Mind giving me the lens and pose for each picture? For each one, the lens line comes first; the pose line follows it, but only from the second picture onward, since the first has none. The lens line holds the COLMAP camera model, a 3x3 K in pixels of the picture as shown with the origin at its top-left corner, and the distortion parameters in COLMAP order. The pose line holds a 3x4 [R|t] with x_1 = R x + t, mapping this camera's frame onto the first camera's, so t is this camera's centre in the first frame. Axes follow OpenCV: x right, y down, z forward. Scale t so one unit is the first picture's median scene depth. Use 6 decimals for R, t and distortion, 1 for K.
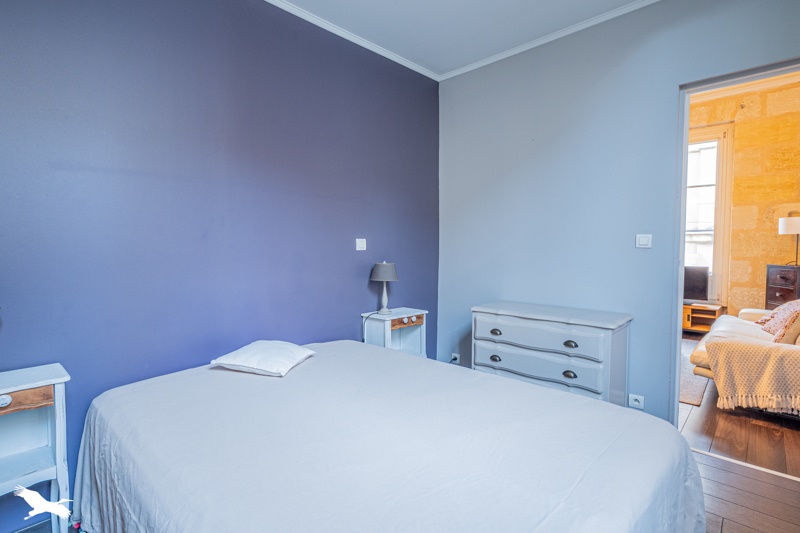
lens RADIAL K [[383.2, 0, 411.7], [0, 383.2, 266.7], [0, 0, 1]] dist [-0.002494, 0.001484]
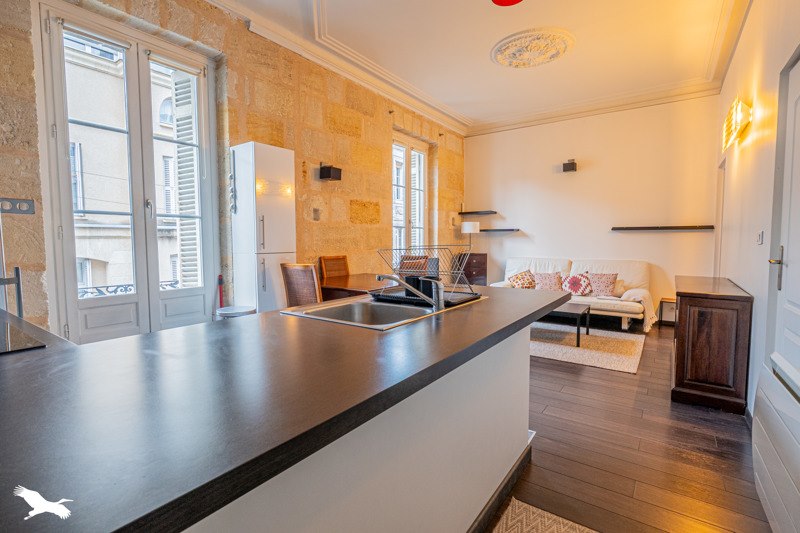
lens RADIAL K [[383.2, 0, 399.7], [0, 383.2, 265.4], [0, 0, 1]] dist [-0.002494, 0.001484]
pose [[-0.141448, -0.059493, 0.988156, -0.446094], [0.056368, 0.996089, 0.068040, -0.068130], [-0.988340, 0.065325, -0.137541, 1.351549]]
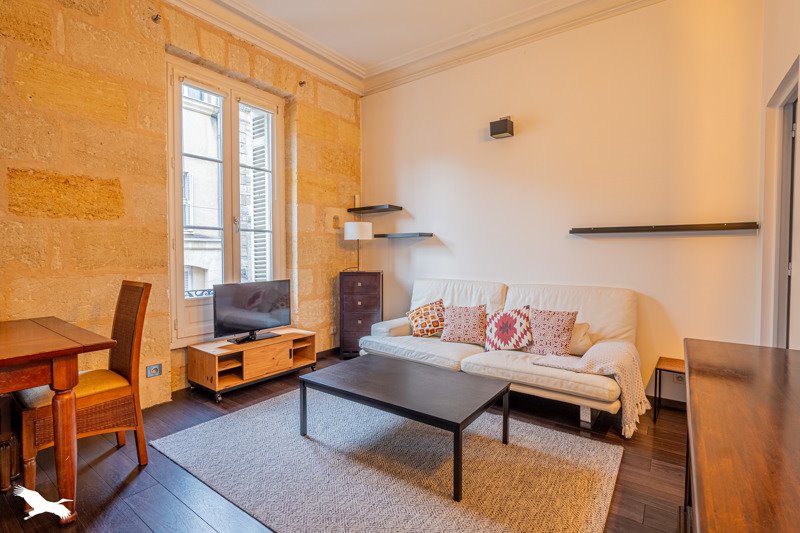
lens RADIAL K [[383.2, 0, 399.1], [0, 383.2, 265.7], [0, 0, 1]] dist [-0.002494, 0.001484]
pose [[-0.126684, -0.029734, 0.991497, 0.004765], [0.056332, 0.997722, 0.037118, -0.044019], [-0.990342, 0.060555, -0.124721, 0.919704]]
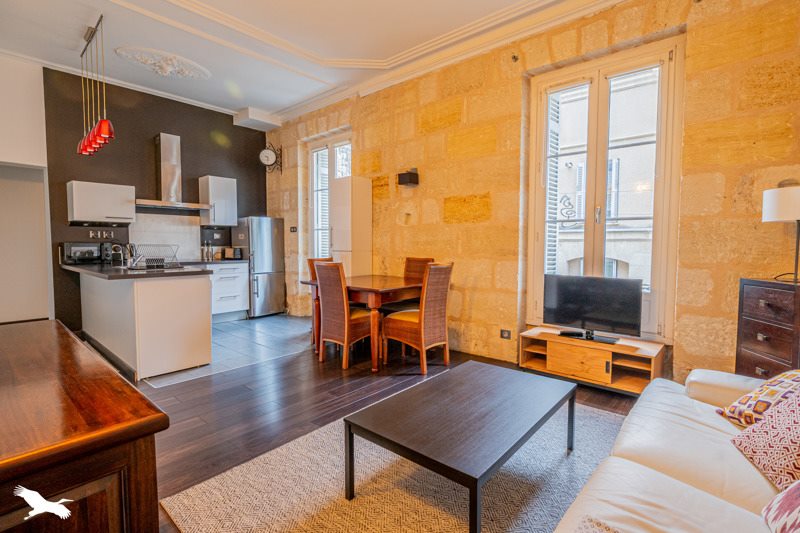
lens RADIAL K [[383.2, 0, 401.8], [0, 383.2, 265.4], [0, 0, 1]] dist [-0.002494, 0.001484]
pose [[0.999139, 0.005981, 0.041051, 0.403978], [-0.006111, 0.999977, 0.003031, -0.021173], [-0.041032, -0.003279, 0.999152, 0.452310]]
